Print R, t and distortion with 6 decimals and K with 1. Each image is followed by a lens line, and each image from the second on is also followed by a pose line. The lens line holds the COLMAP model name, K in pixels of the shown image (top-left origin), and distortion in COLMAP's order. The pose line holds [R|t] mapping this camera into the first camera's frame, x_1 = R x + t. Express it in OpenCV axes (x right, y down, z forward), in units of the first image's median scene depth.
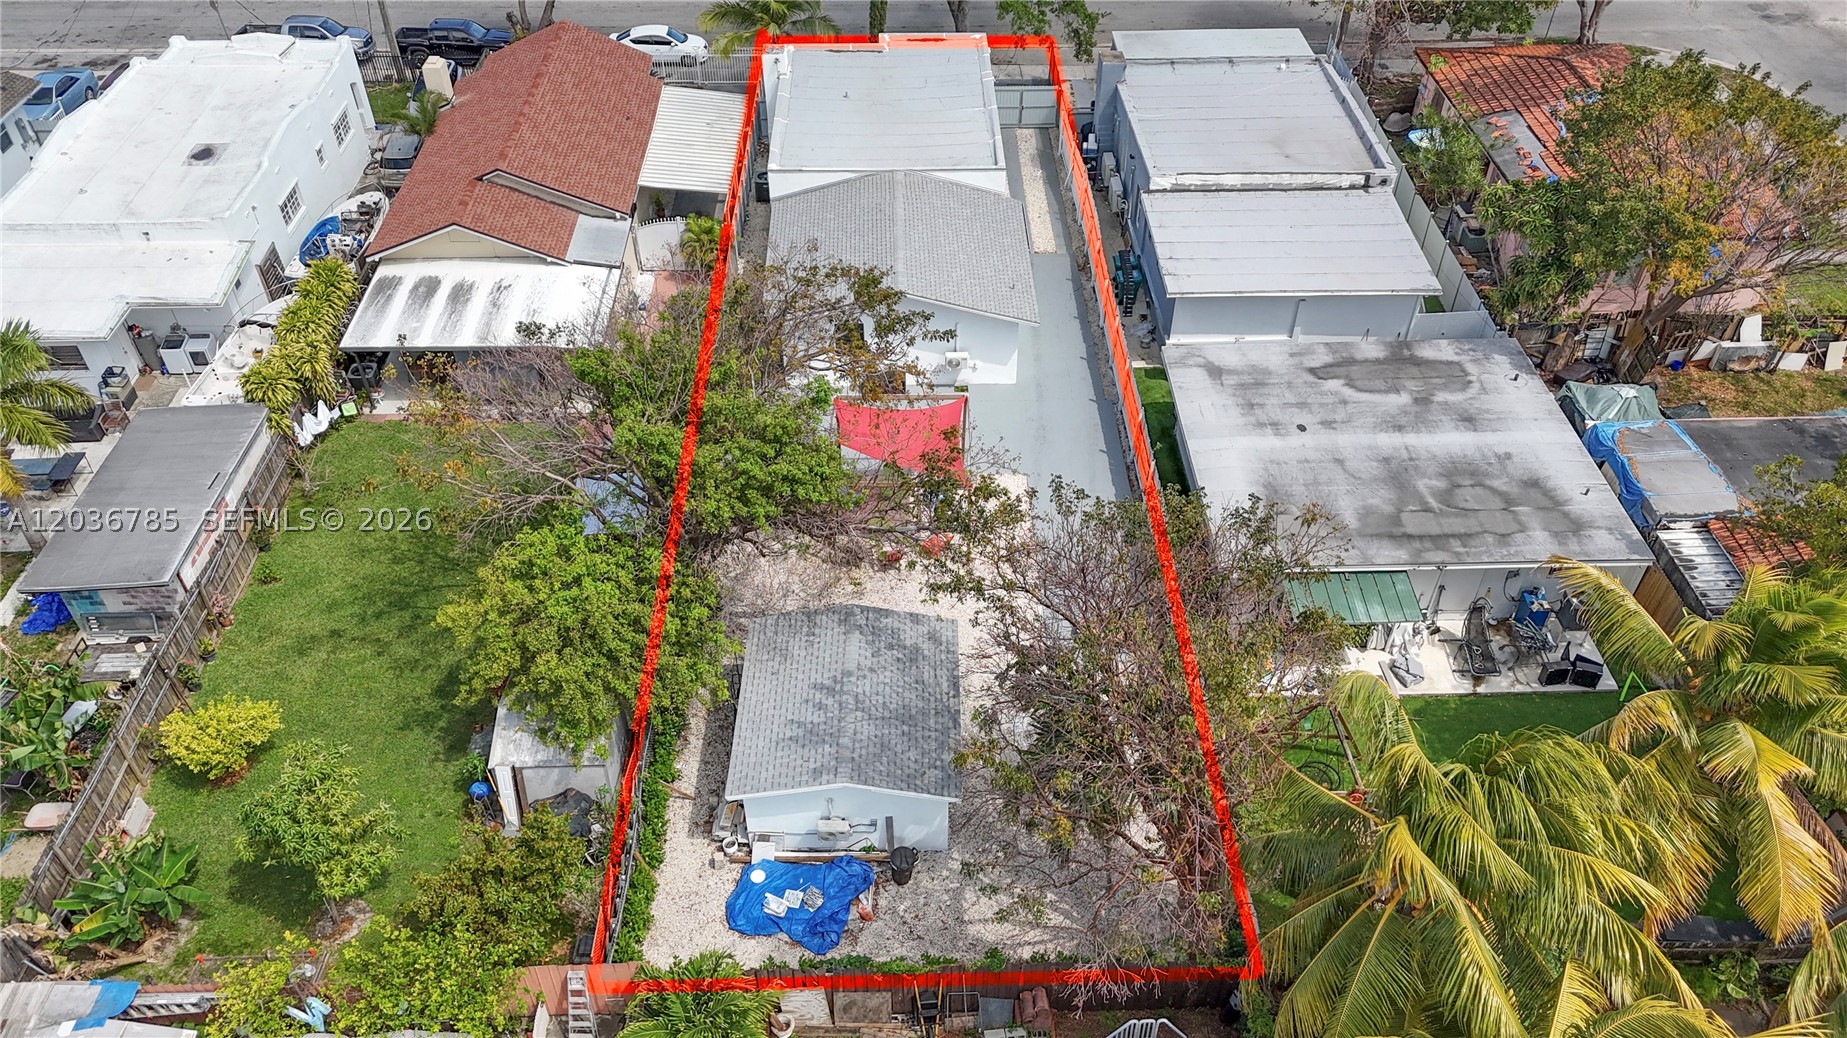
lens RADIAL K [[1359.6, 0, 928.8], [0, 1359.6, 518.2], [0, 0, 1]] dist [0.072446, -0.085516]
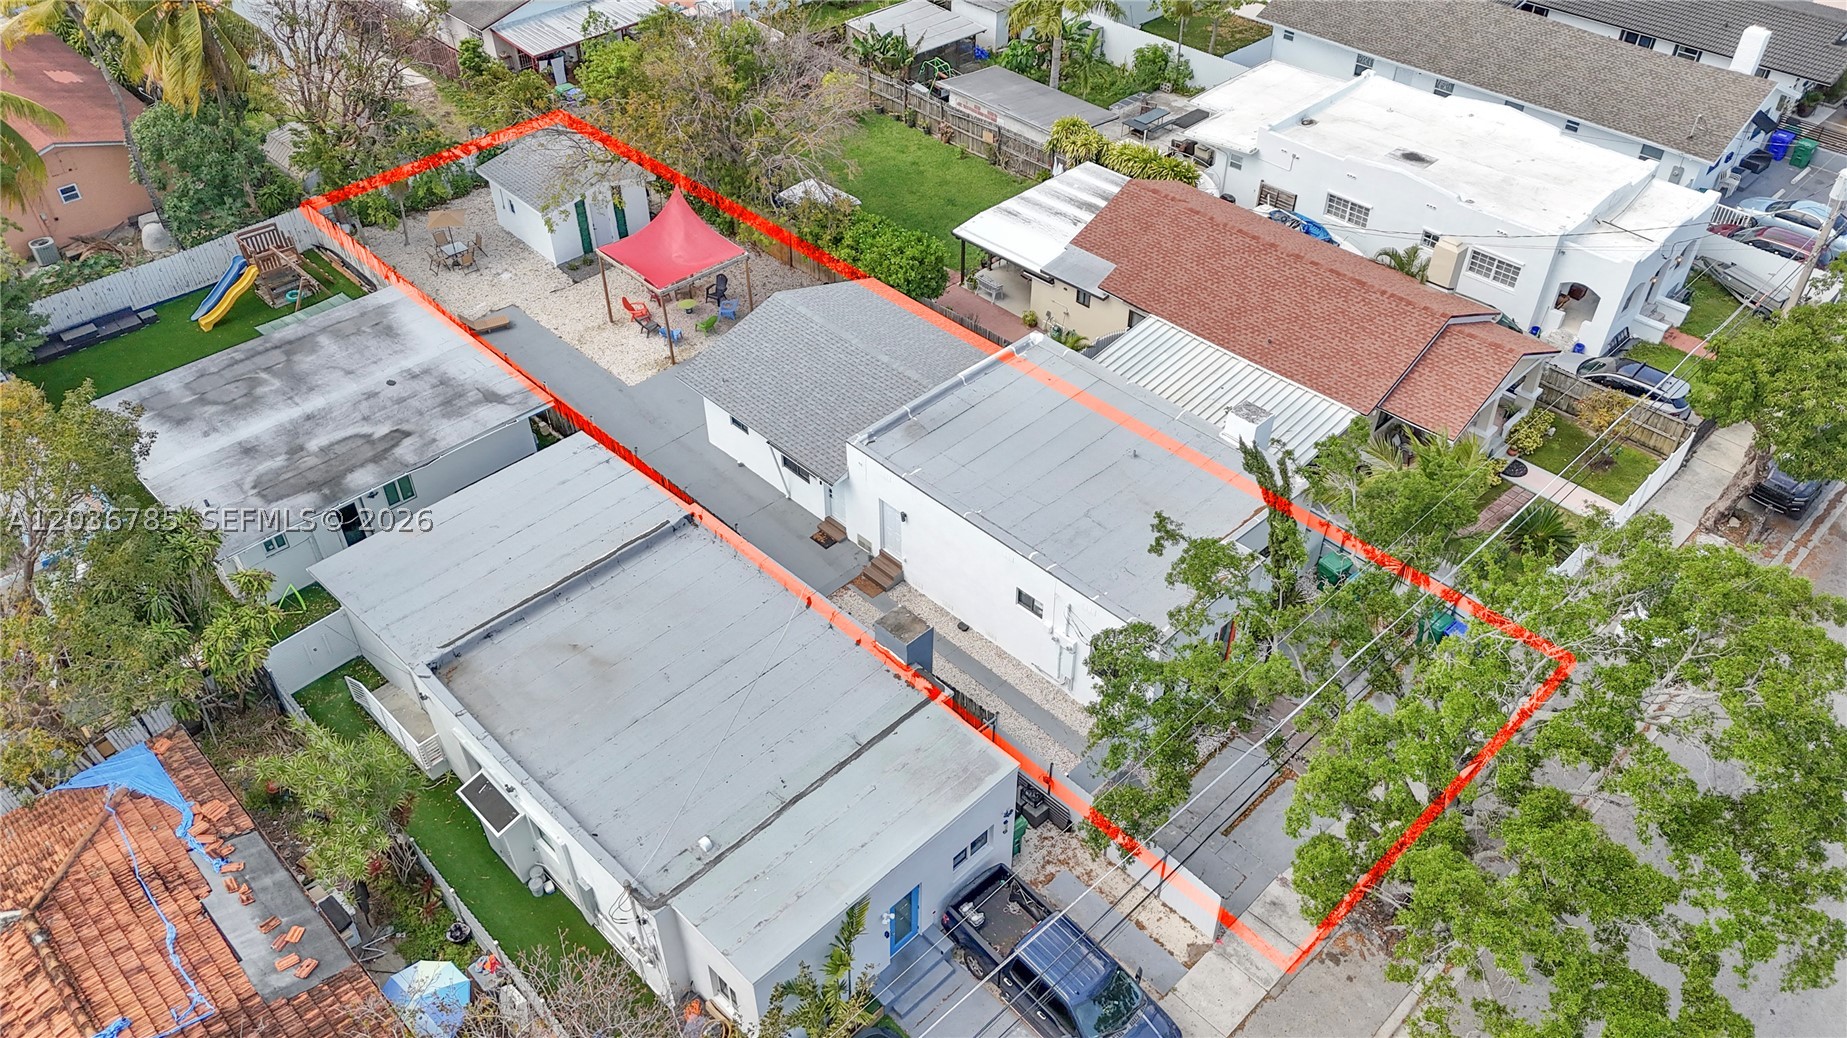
lens RADIAL K [[1359.6, 0, 928.8], [0, 1359.6, 518.2], [0, 0, 1]] dist [0.072446, -0.085516]
pose [[-0.734064, 0.442603, -0.515027, 0.494210], [-0.449457, 0.251871, 0.857059, -1.034592], [0.509057, 0.860618, 0.014042, 1.108897]]
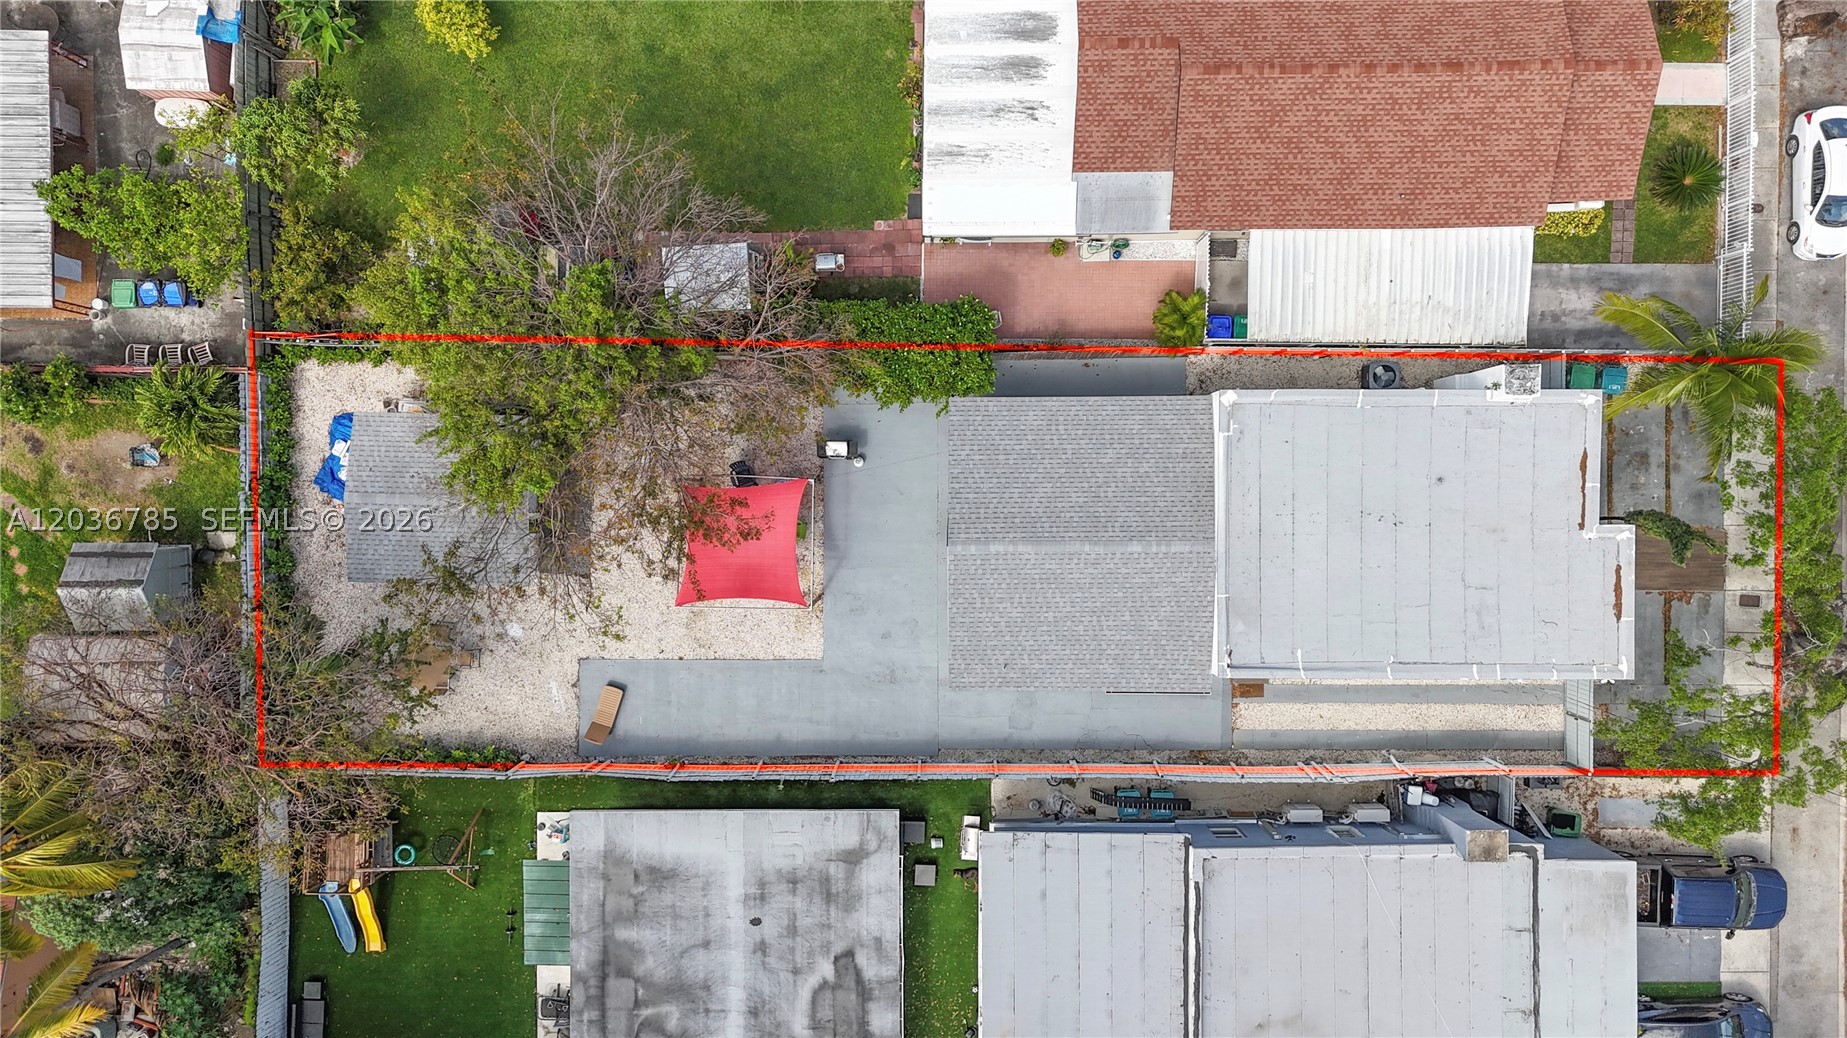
lens RADIAL K [[1334.0, 0, 923.5], [0, 1334.0, 519.0], [0, 0, 1]] dist [0.029785, -0.000248]
pose [[-0.026872, 0.999561, 0.012467, -0.047281], [-0.653553, -0.027004, 0.756399, -0.785144], [0.756404, 0.012178, 0.653992, 0.352076]]
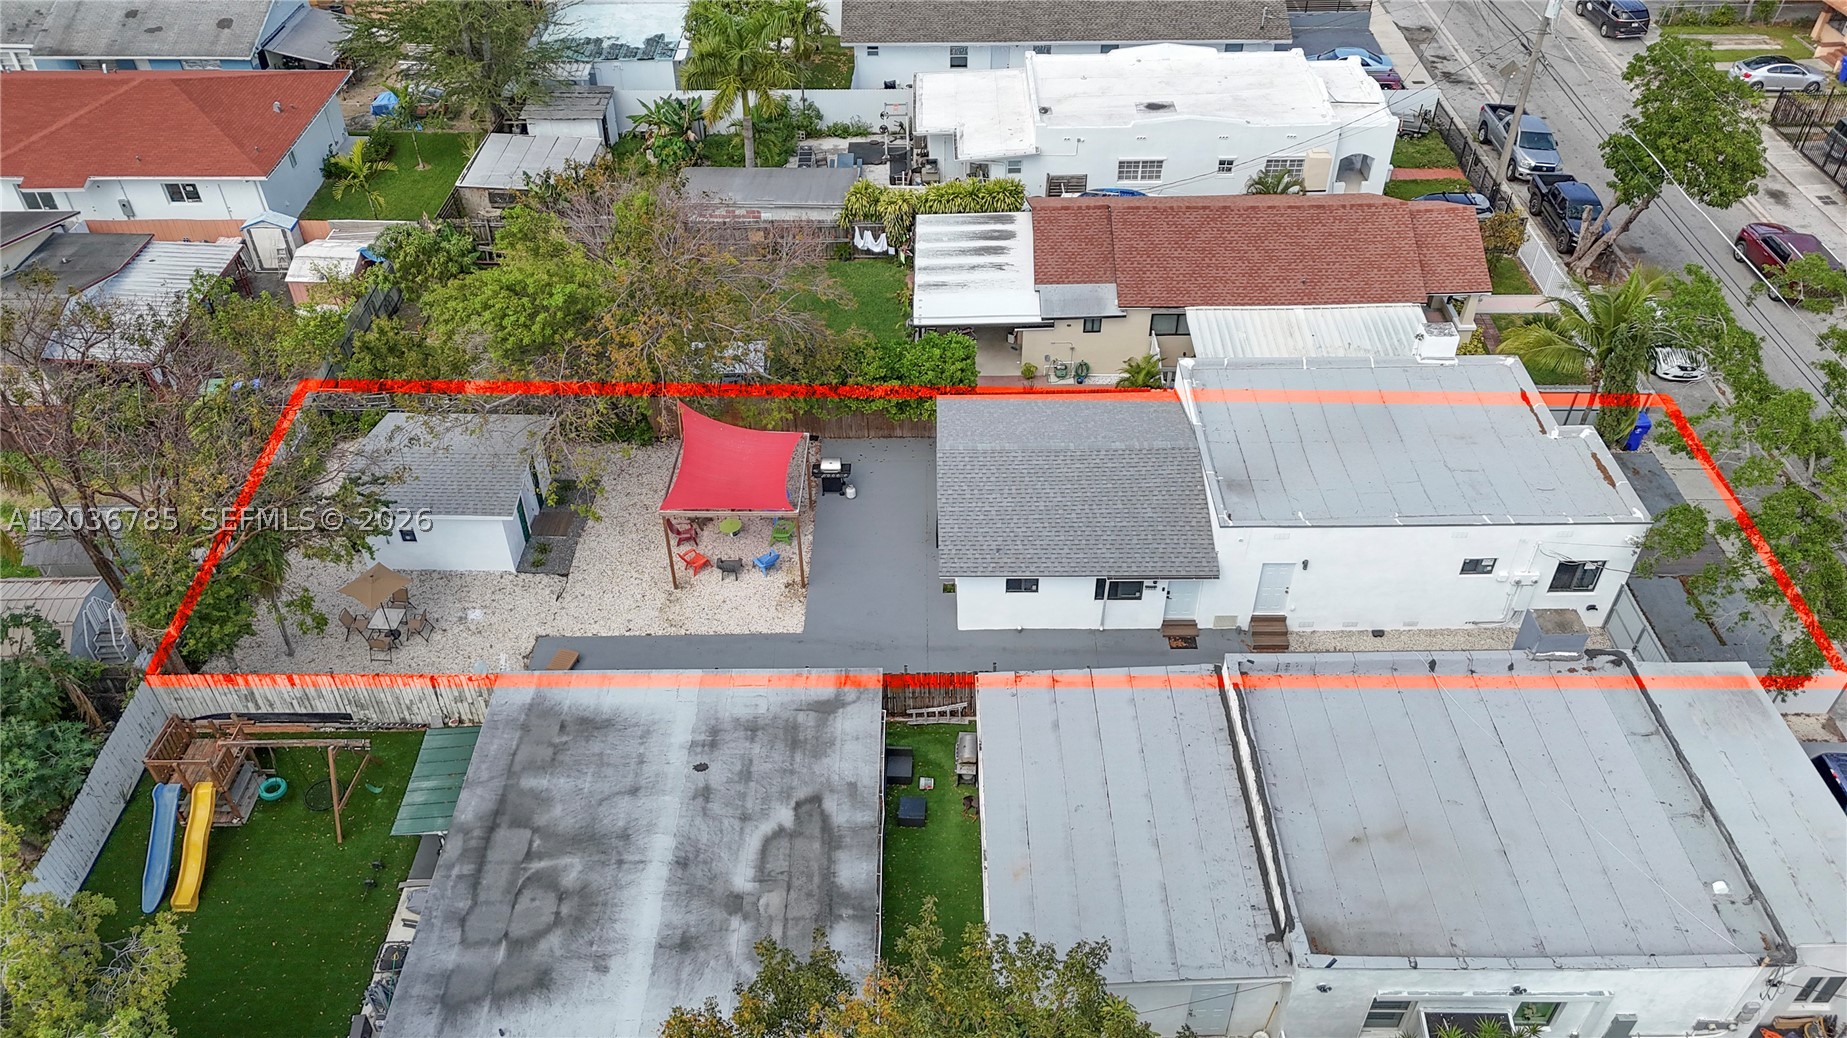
lens RADIAL K [[1359.6, 0, 928.8], [0, 1359.6, 518.2], [0, 0, 1]] dist [0.072446, -0.085516]
pose [[-0.023256, 0.641738, -0.766571, 0.695237], [-0.657164, 0.568025, 0.495462, -0.565526], [0.753388, 0.515286, 0.408518, 0.575623]]
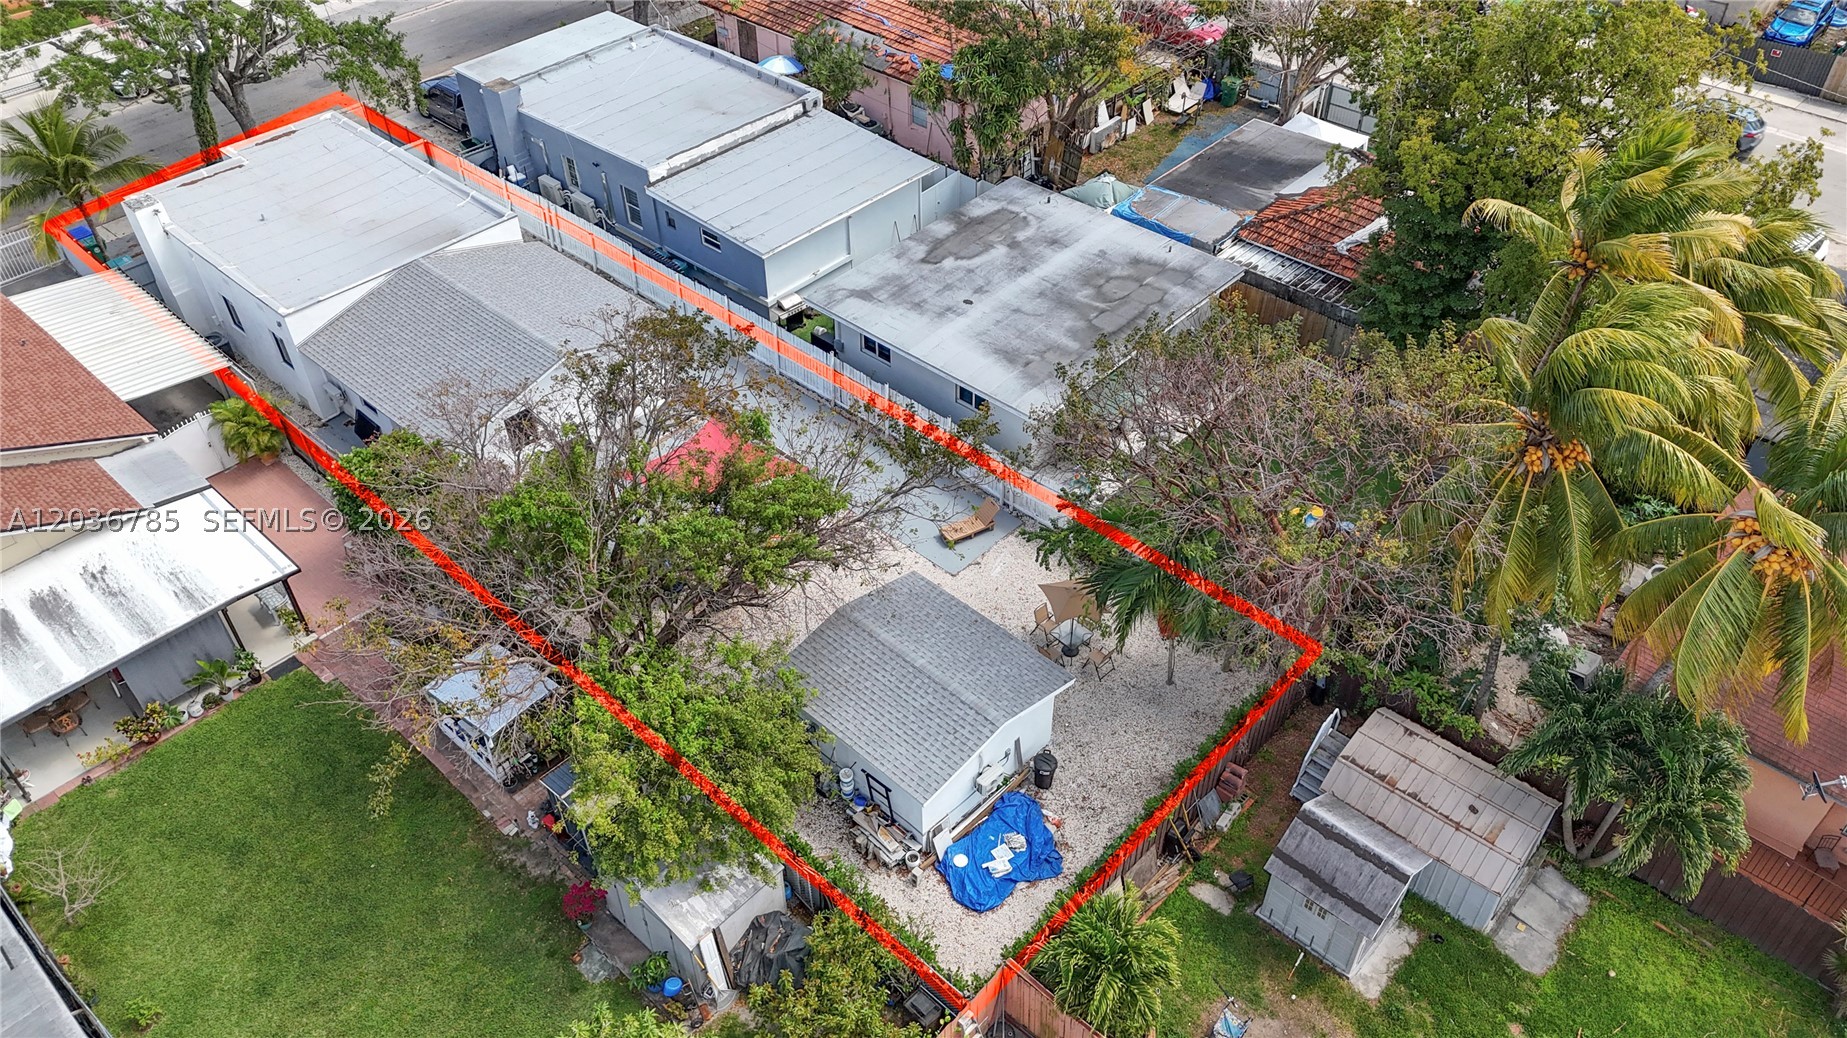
lens RADIAL K [[1359.6, 0, 928.8], [0, 1359.6, 518.2], [0, 0, 1]] dist [0.072446, -0.085516]
pose [[0.694893, -0.483602, 0.532216, -0.374803], [0.482992, 0.862188, 0.152811, -0.084476], [-0.532770, 0.150869, 0.832704, 0.082239]]
